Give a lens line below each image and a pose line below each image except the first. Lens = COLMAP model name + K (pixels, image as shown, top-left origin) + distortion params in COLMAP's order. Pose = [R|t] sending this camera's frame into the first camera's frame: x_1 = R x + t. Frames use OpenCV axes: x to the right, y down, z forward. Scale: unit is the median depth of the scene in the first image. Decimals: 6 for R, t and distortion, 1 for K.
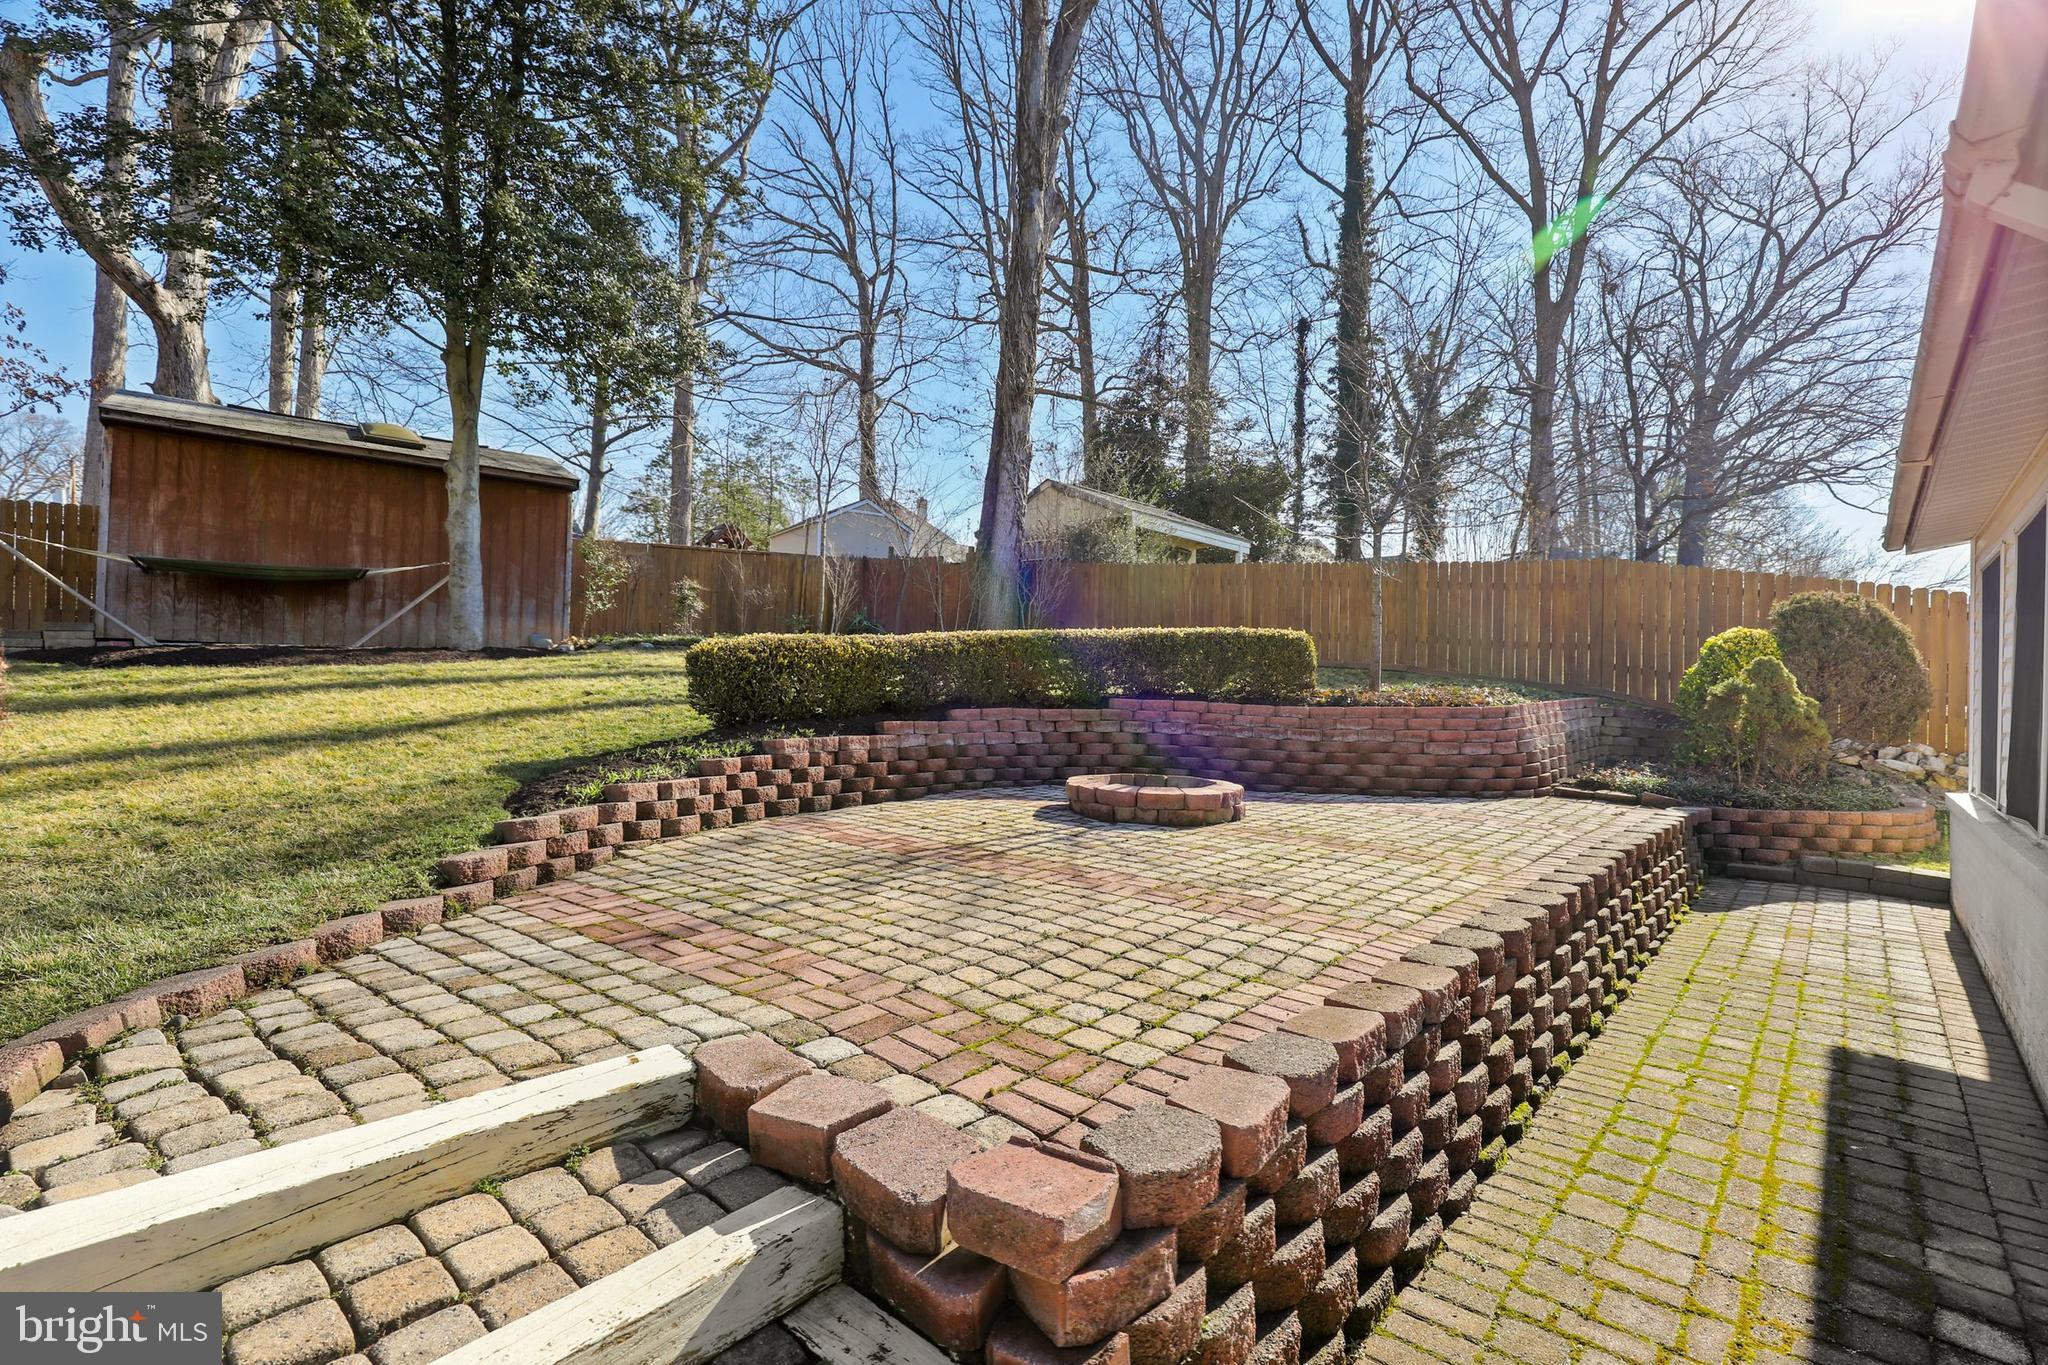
lens RADIAL K [[930.6, 0, 1028.9], [0, 930.6, 687.3], [0, 0, 1]] dist [0.001708, -0.001005]
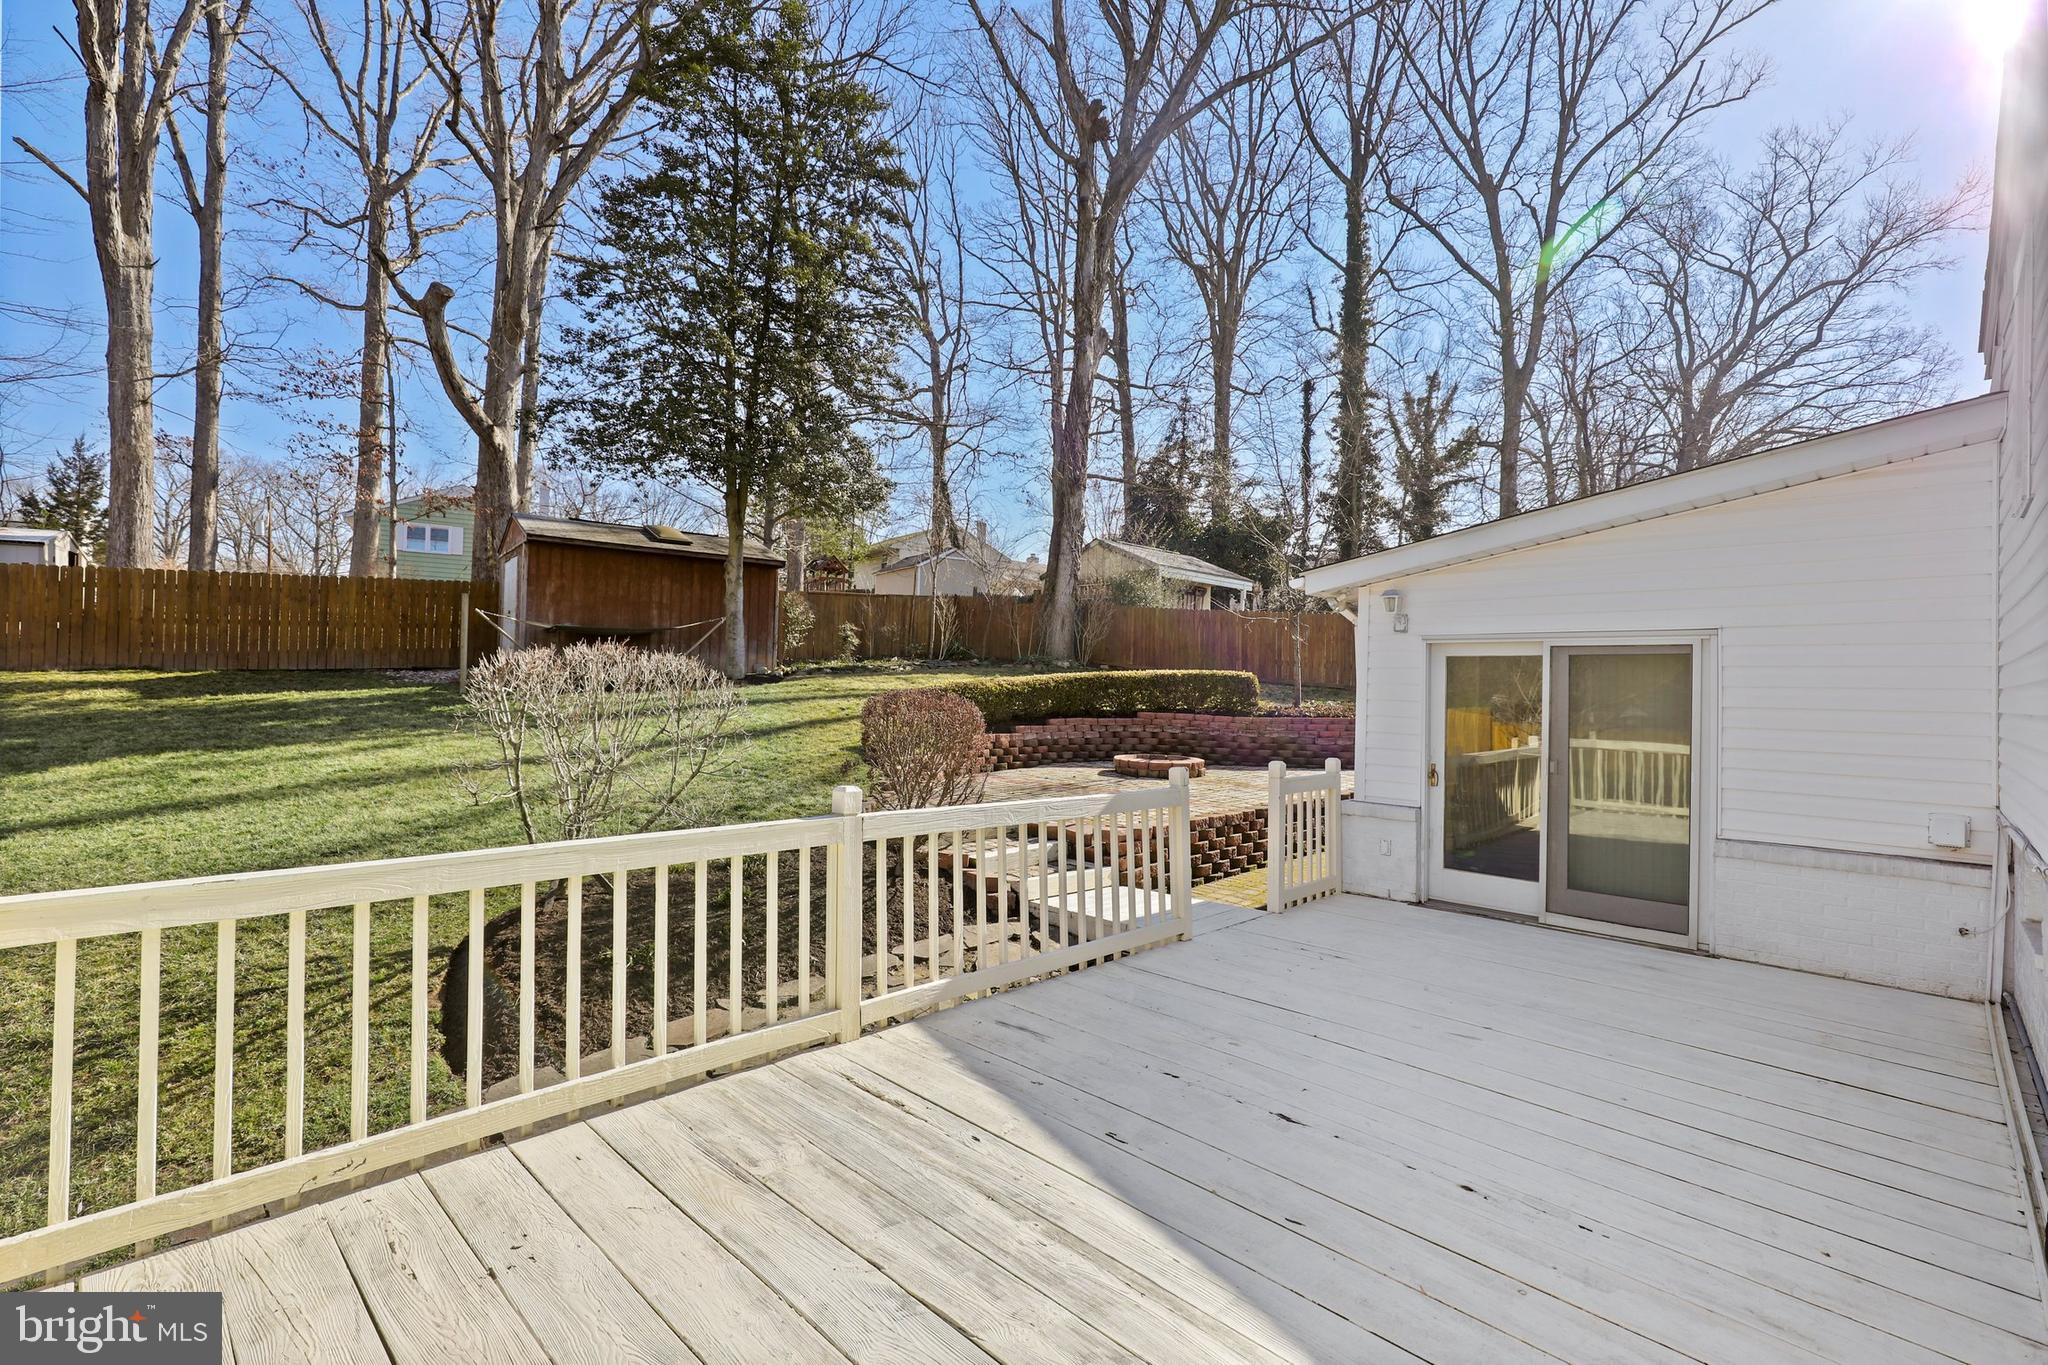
lens RADIAL K [[930.6, 0, 1029.2], [0, 930.6, 668.7], [0, 0, 1]] dist [0.001708, -0.001005]
pose [[0.999059, -0.001604, -0.043349, -0.011773], [0.001034, 0.999913, -0.013168, -0.013356], [0.043367, 0.013111, 0.998973, -0.215999]]
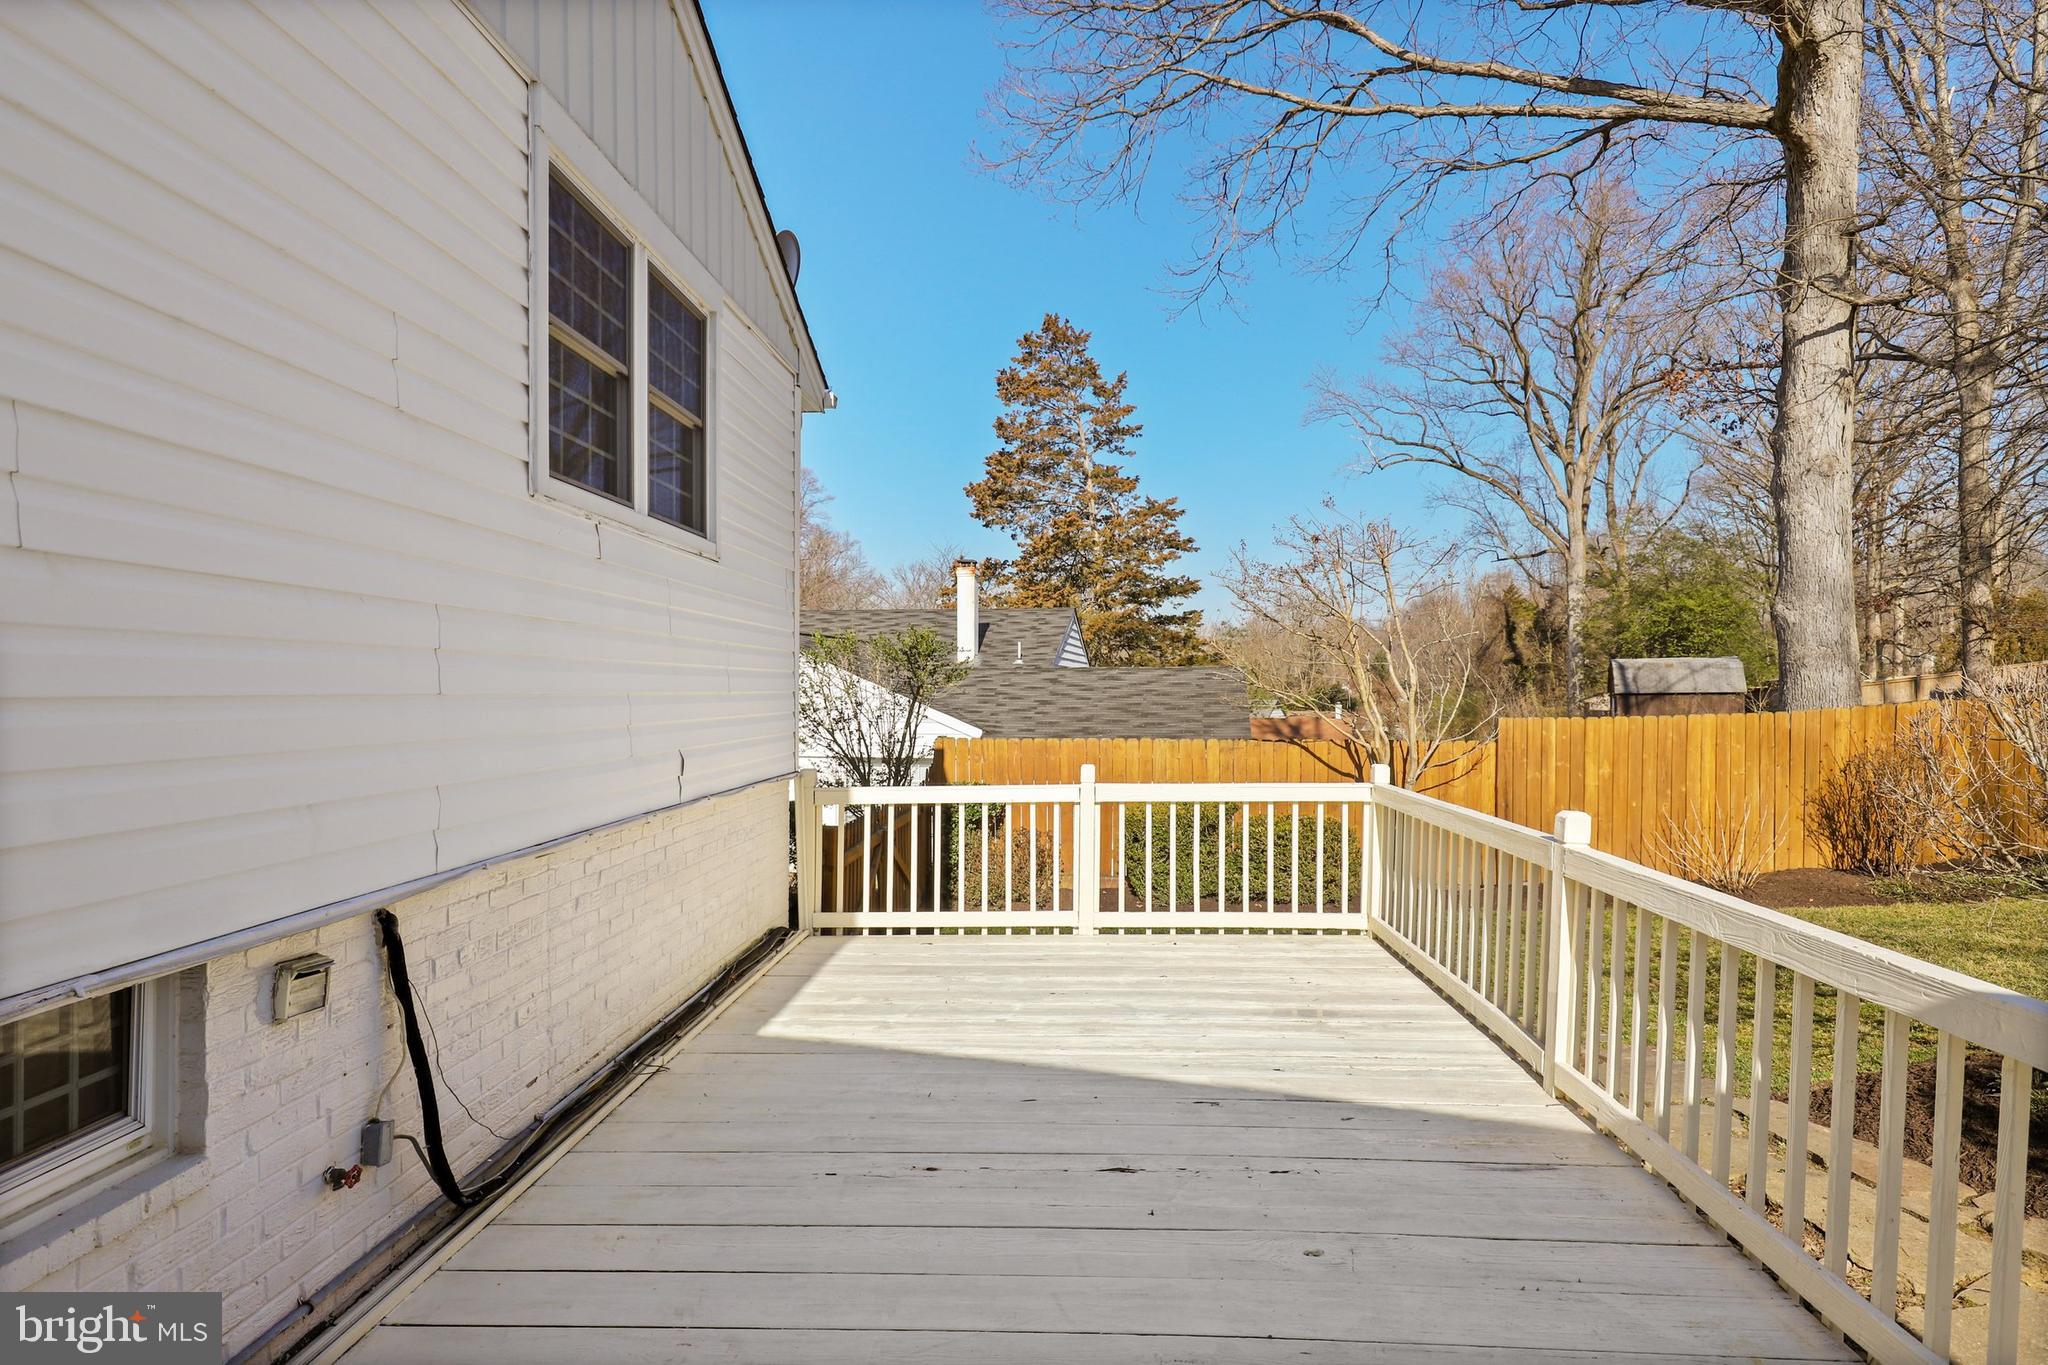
lens RADIAL K [[1050.2, 0, 1027.3], [0, 1050.2, 683.8], [0, 0, 1]] dist [0.002568, -0.002052]
pose [[-0.784543, -0.028621, -0.619414, 0.096470], [-0.019922, 0.999582, -0.020954, -0.009070], [0.619755, -0.004100, -0.784785, -0.011861]]
